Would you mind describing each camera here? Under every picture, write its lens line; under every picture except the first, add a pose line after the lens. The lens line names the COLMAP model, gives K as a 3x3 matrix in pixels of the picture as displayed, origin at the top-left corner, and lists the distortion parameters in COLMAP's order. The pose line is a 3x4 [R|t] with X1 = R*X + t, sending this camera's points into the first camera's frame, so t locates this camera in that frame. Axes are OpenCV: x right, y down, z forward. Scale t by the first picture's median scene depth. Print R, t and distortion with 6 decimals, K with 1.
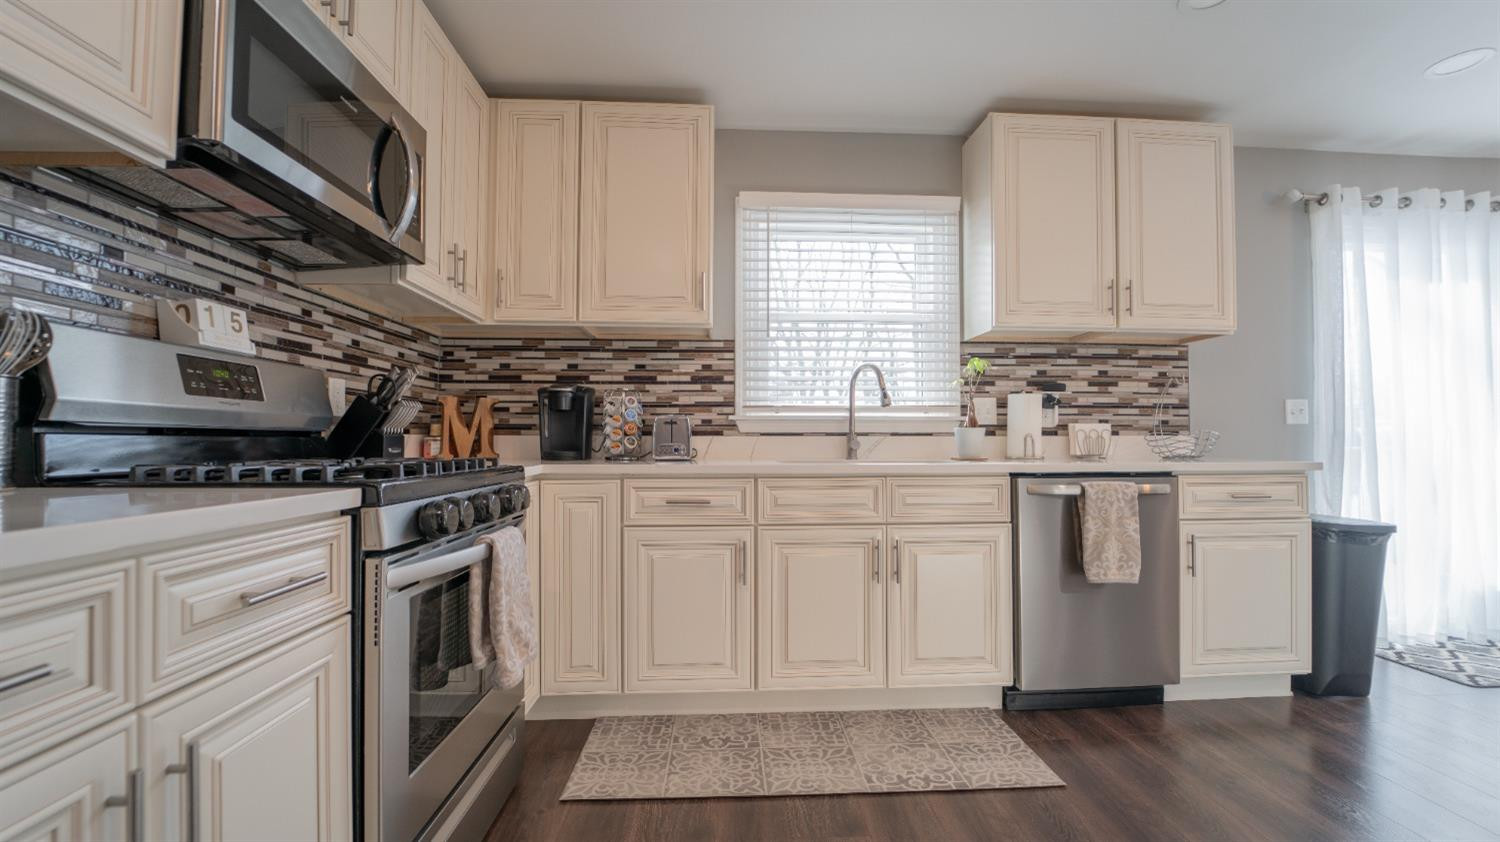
lens RADIAL K [[606.0, 0, 754.2], [0, 606.0, 425.0], [0, 0, 1]] dist [-0.021624, -0.000578]
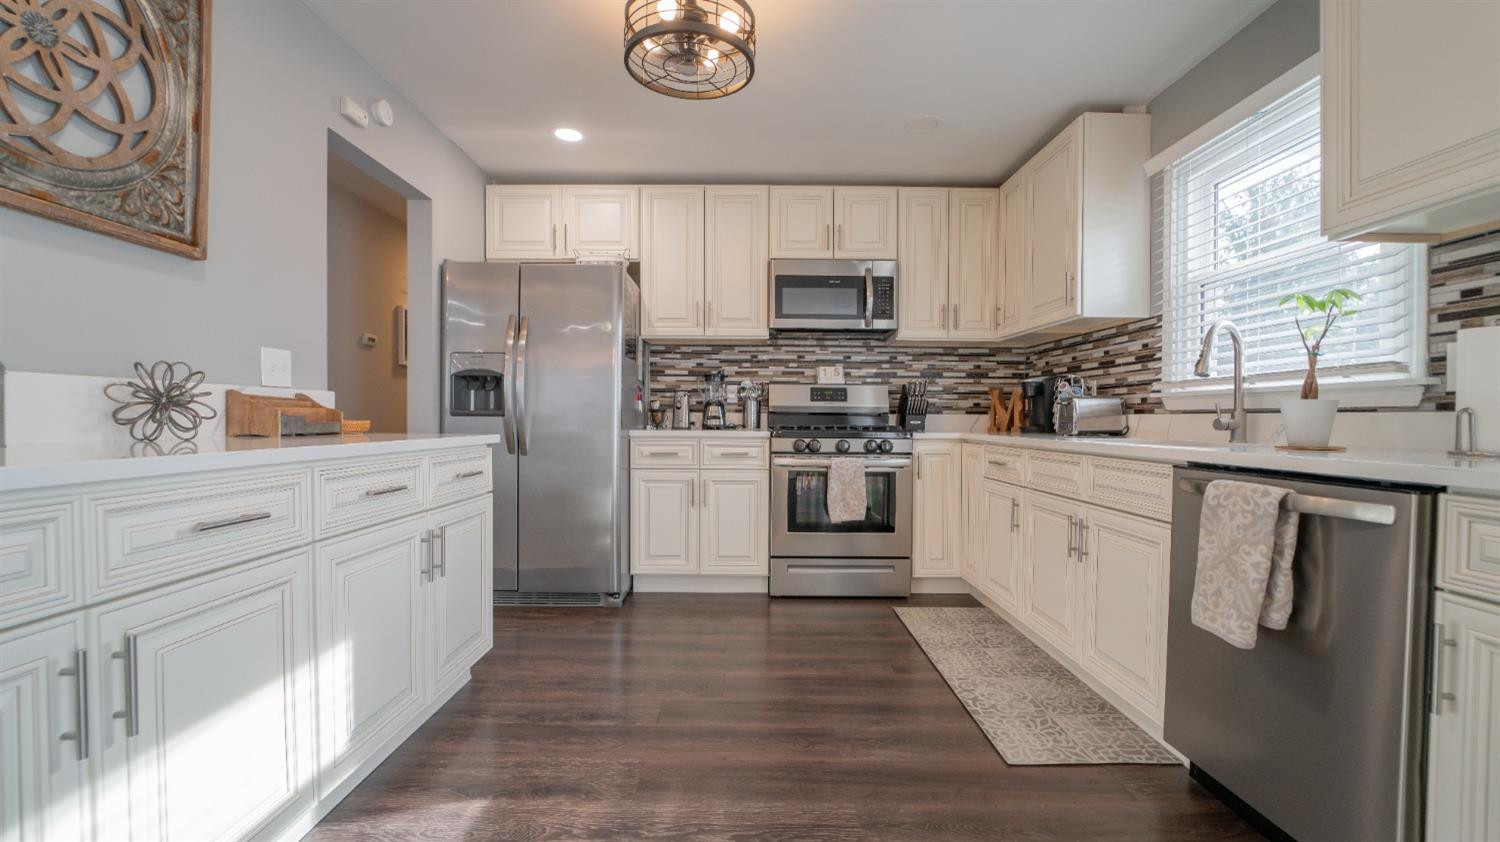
lens RADIAL K [[606.0, 0, 750.0], [0, 606.0, 420.6], [0, 0, 1]] dist [-0.021624, -0.000578]
pose [[-0.051195, 0.004529, -0.998678, 1.235435], [0.018670, 0.999819, 0.003578, 0.016645], [0.998514, -0.018463, -0.051270, 0.509856]]
